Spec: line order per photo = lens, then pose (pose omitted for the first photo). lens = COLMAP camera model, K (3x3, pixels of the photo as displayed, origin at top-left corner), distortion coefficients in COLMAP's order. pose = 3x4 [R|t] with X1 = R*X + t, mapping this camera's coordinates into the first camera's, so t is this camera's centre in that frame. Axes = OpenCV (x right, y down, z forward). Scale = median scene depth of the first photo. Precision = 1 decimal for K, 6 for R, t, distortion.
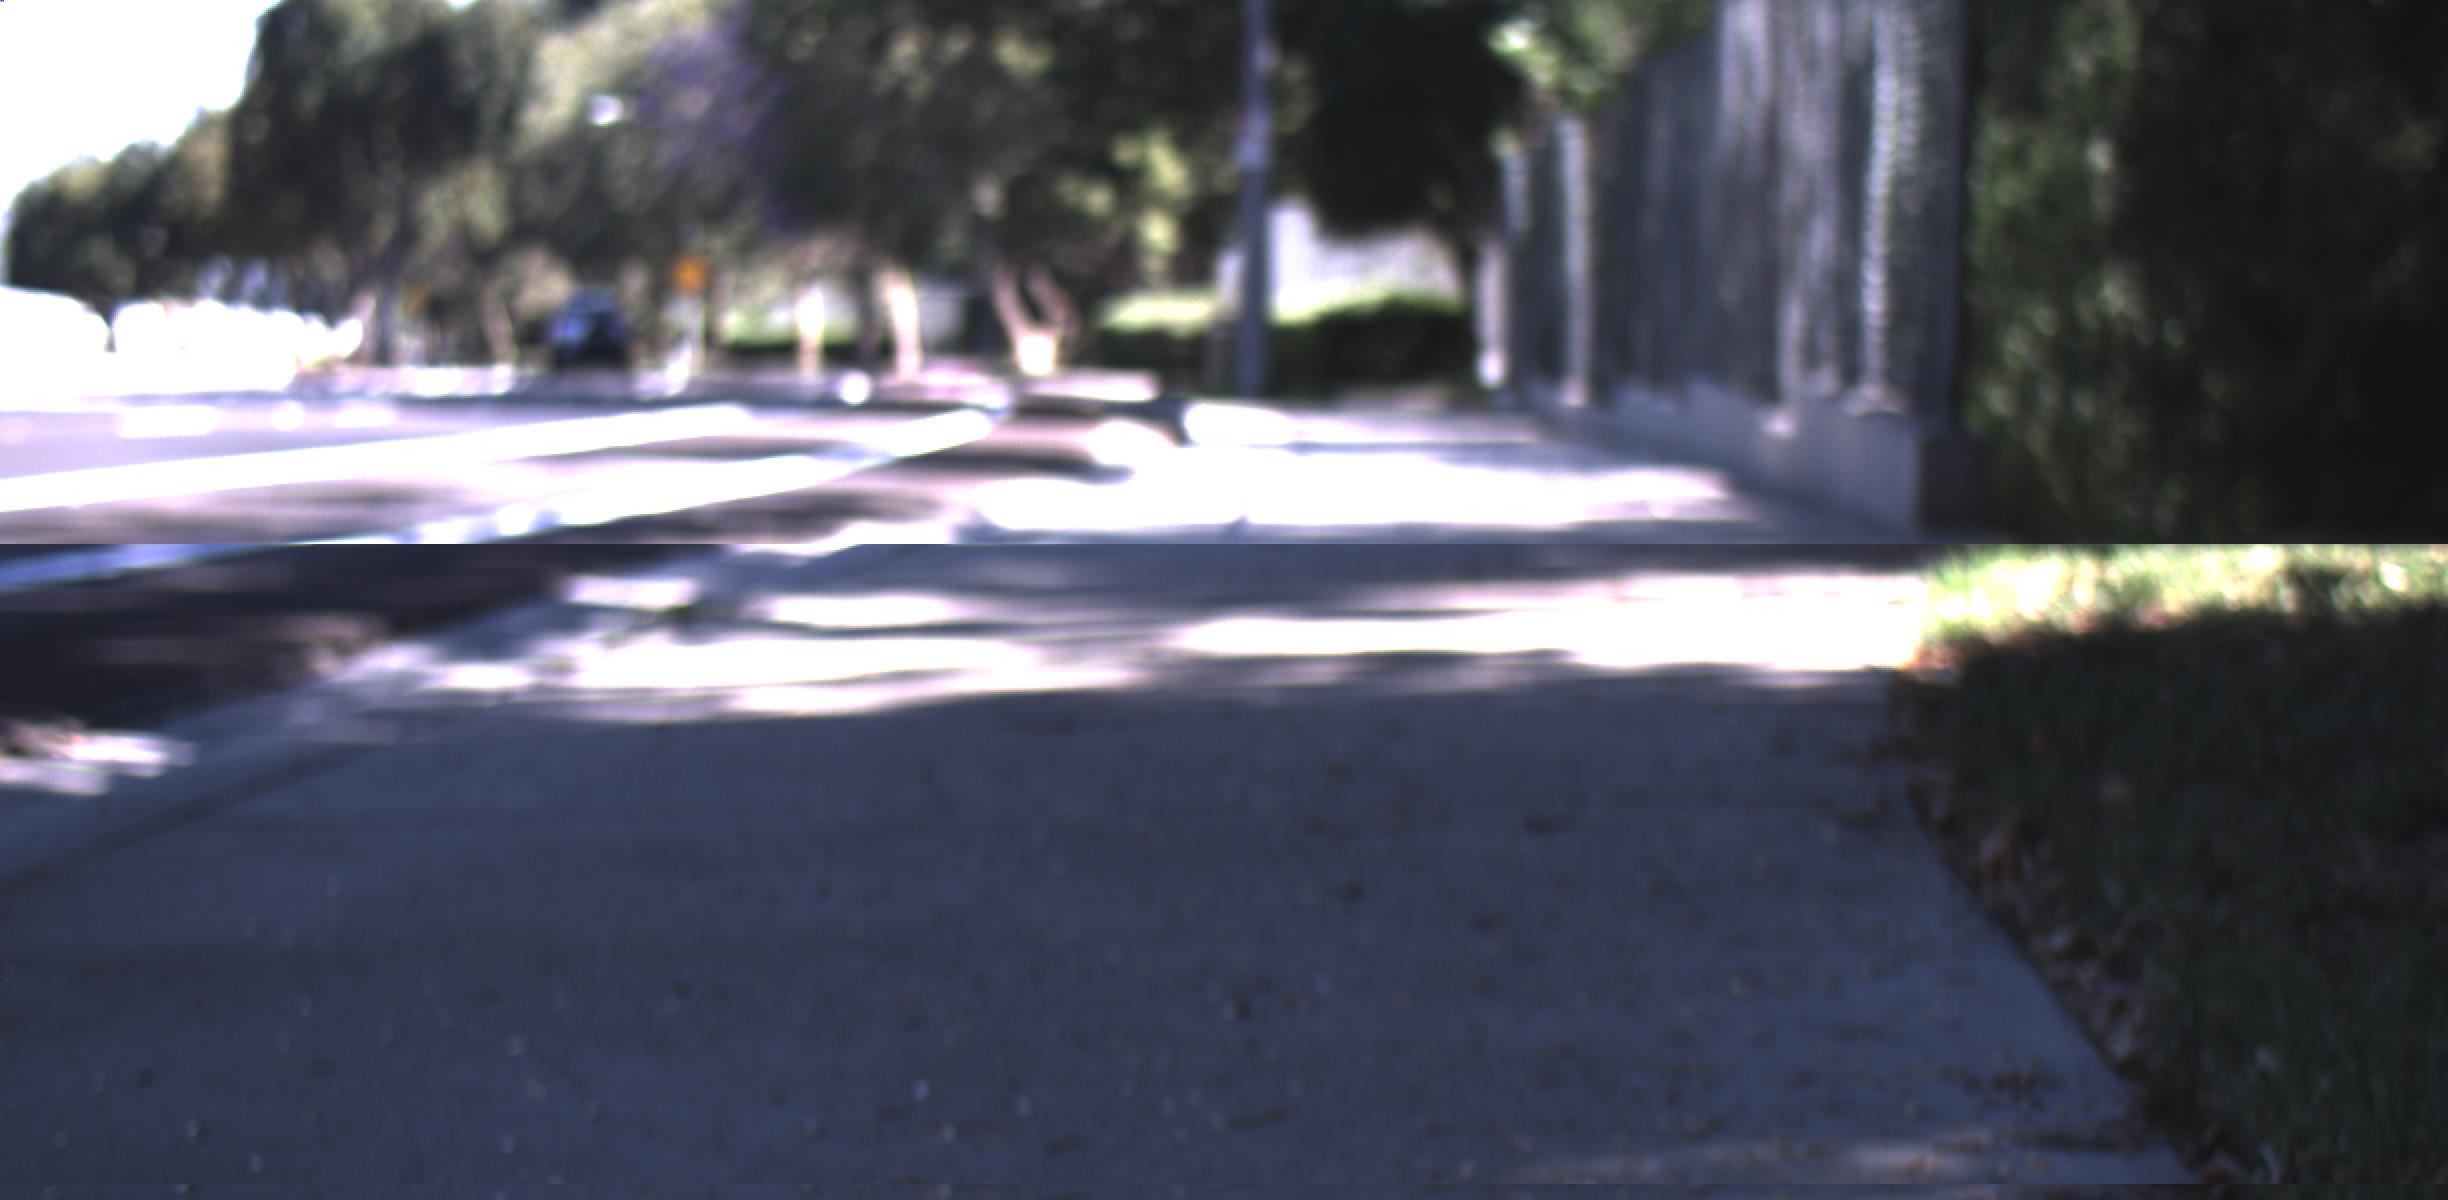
lens RADIAL K [[4852.3, 0, 1222.0], [0, 4852.3, 731.7], [0, 0, 1]] dist [0.010262, 0.243173]
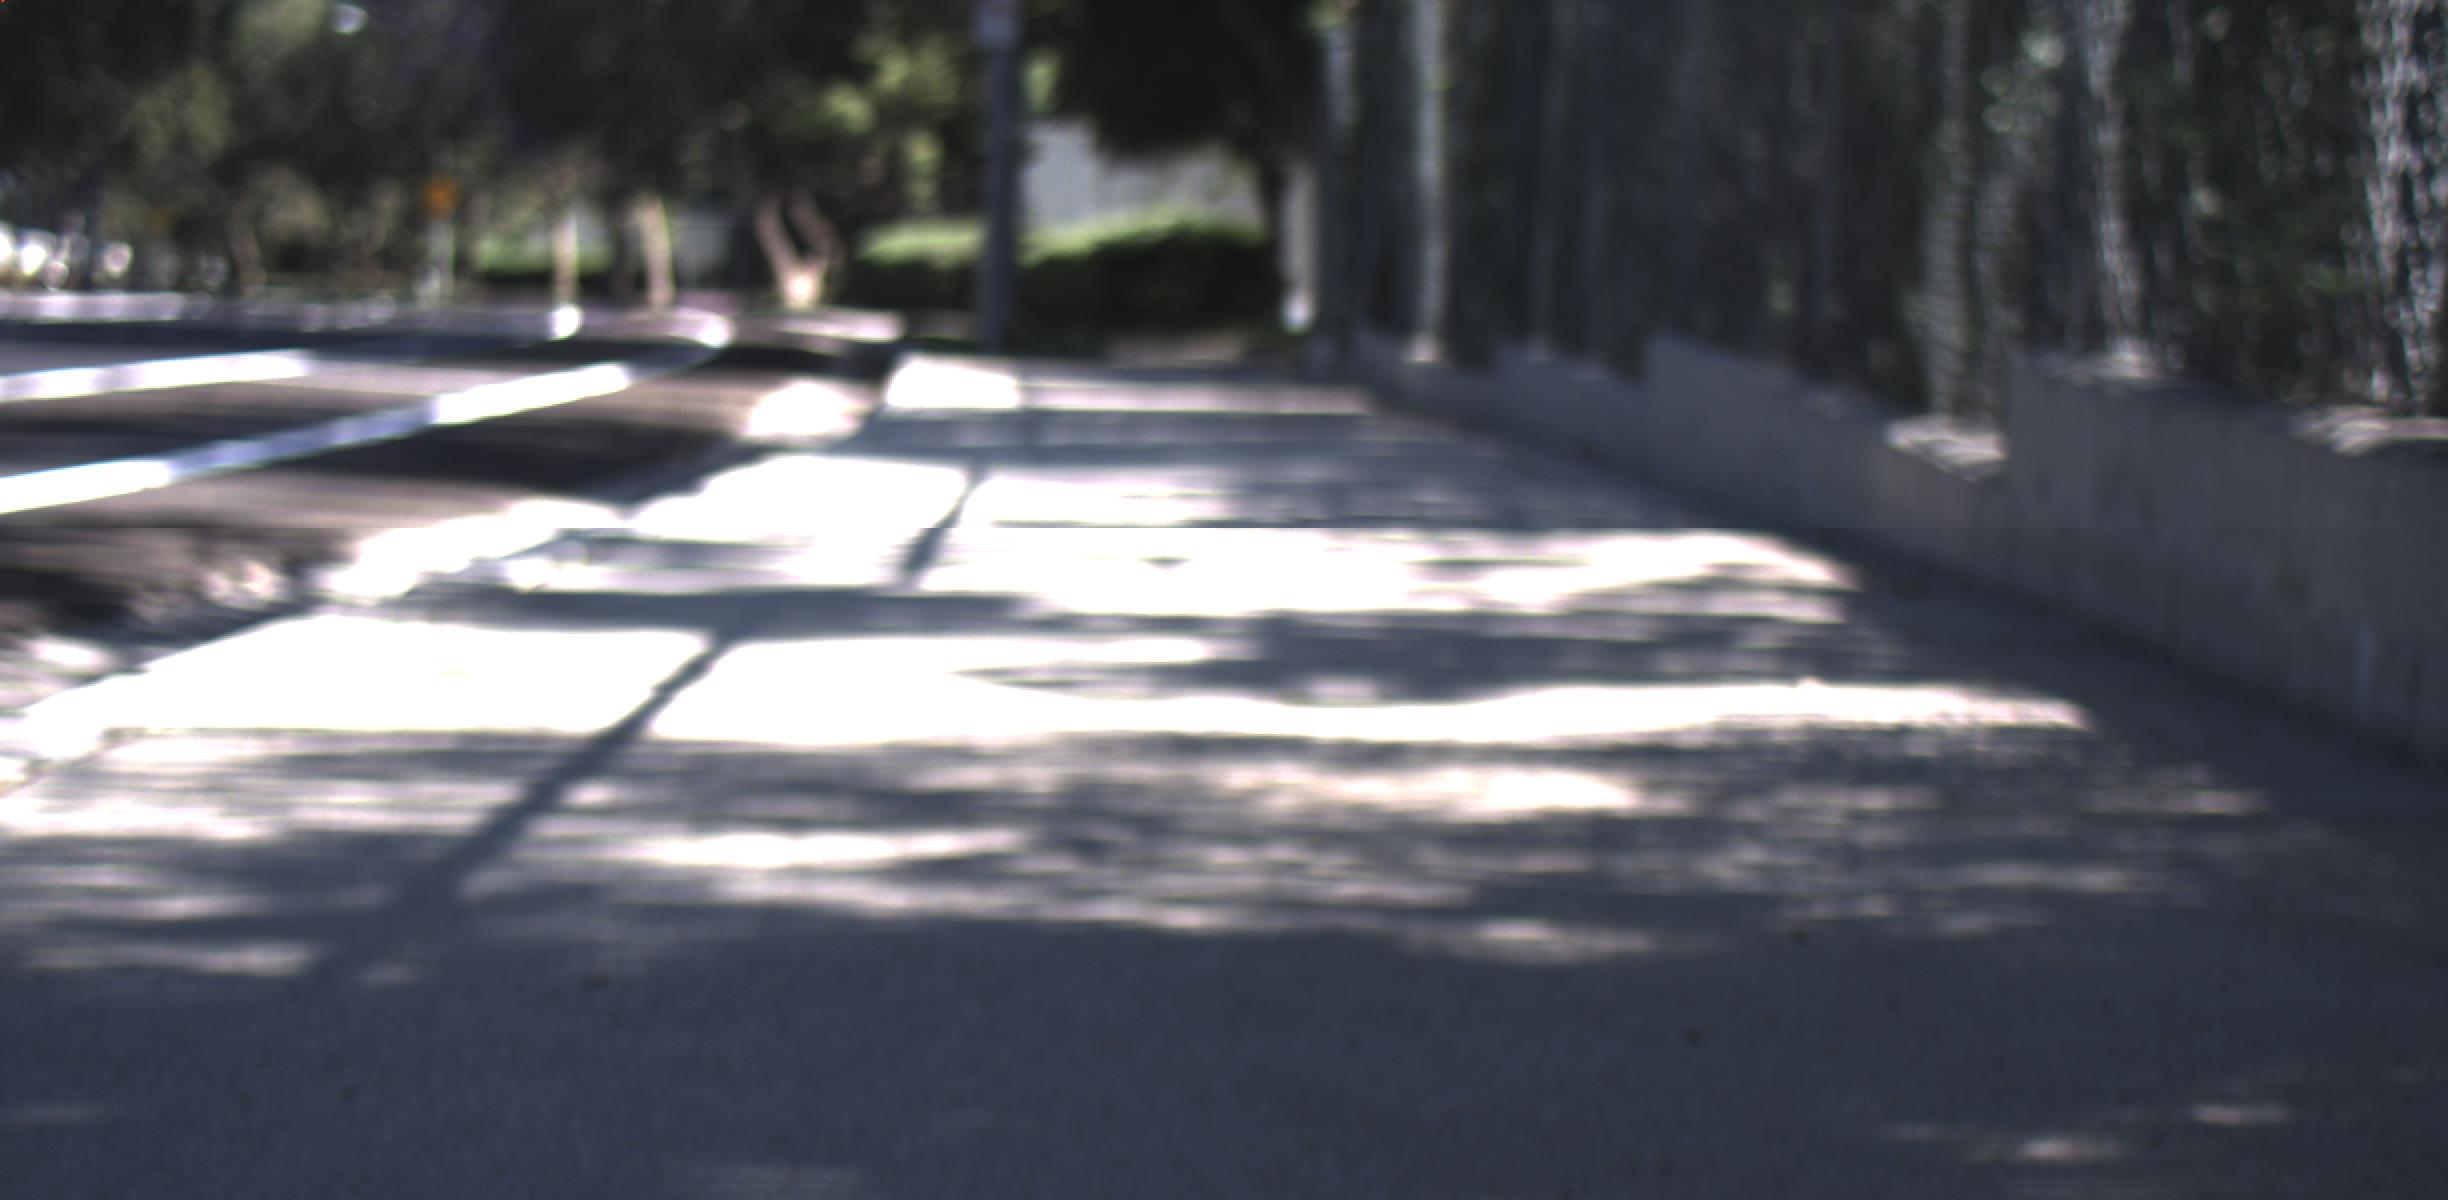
lens RADIAL K [[4852.3, 0, 1222.0], [0, 4852.3, 731.7], [0, 0, 1]] dist [0.010262, 0.243173]
pose [[0.999007, 0.014762, 0.042039, 0.005279], [-0.015259, 0.999817, 0.011523, -0.007412], [-0.041861, -0.012153, 0.999050, 0.100235]]
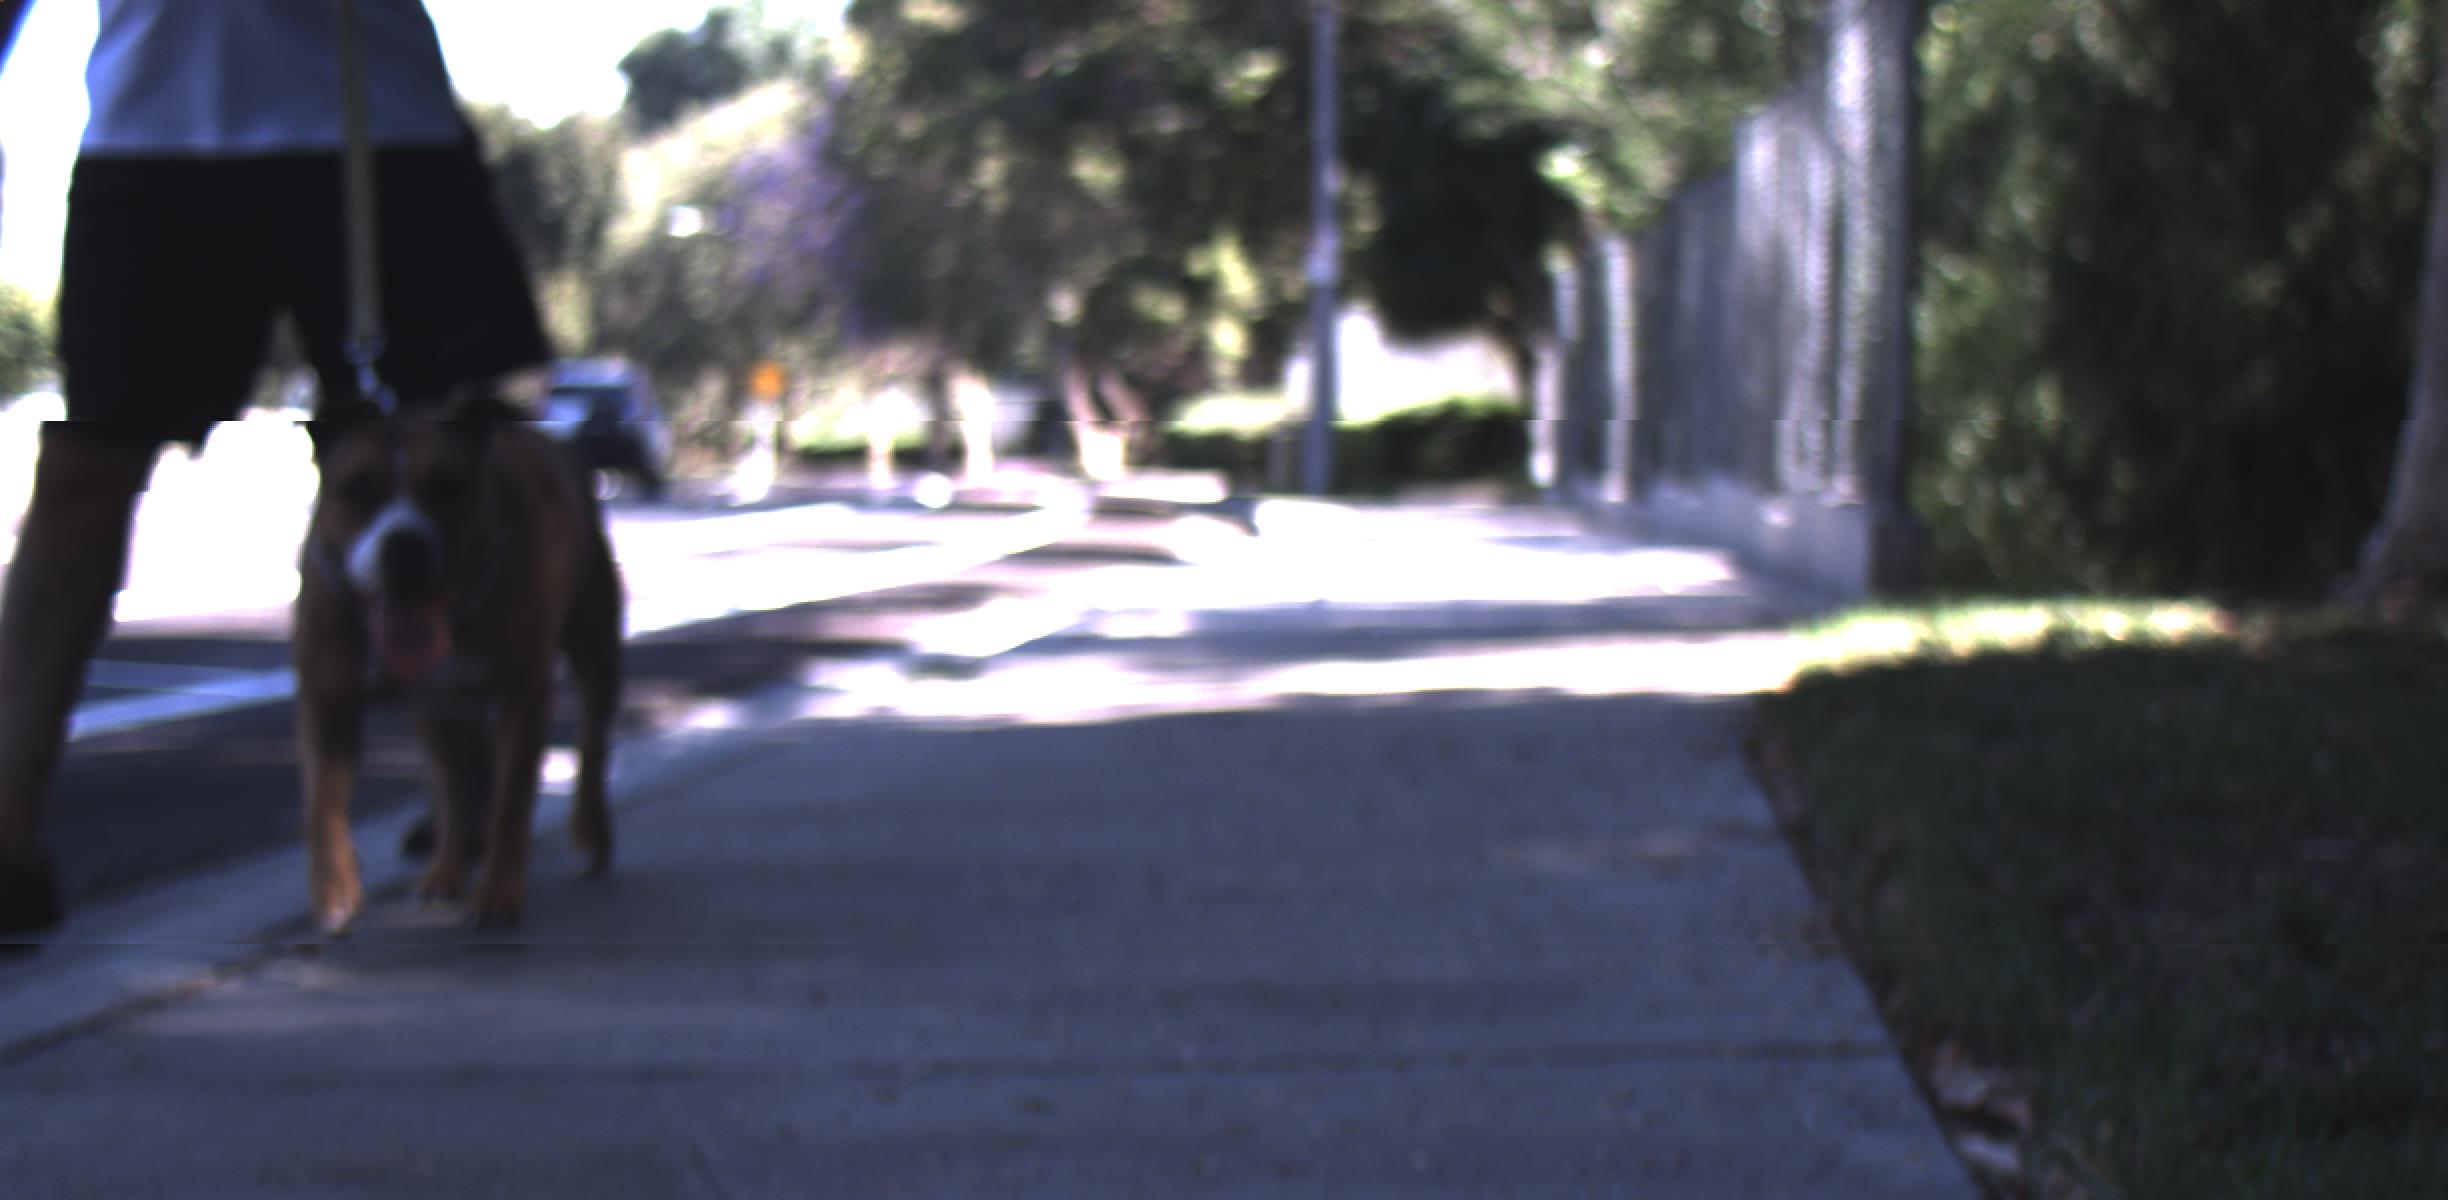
lens RADIAL K [[4852.3, 0, 1222.0], [0, 4852.3, 731.7], [0, 0, 1]] dist [0.010262, 0.243173]
pose [[0.999878, -0.007766, -0.013530, -0.001028], [0.007487, 0.999761, -0.020541, 0.002419], [0.013687, 0.020437, 0.999697, -0.033534]]
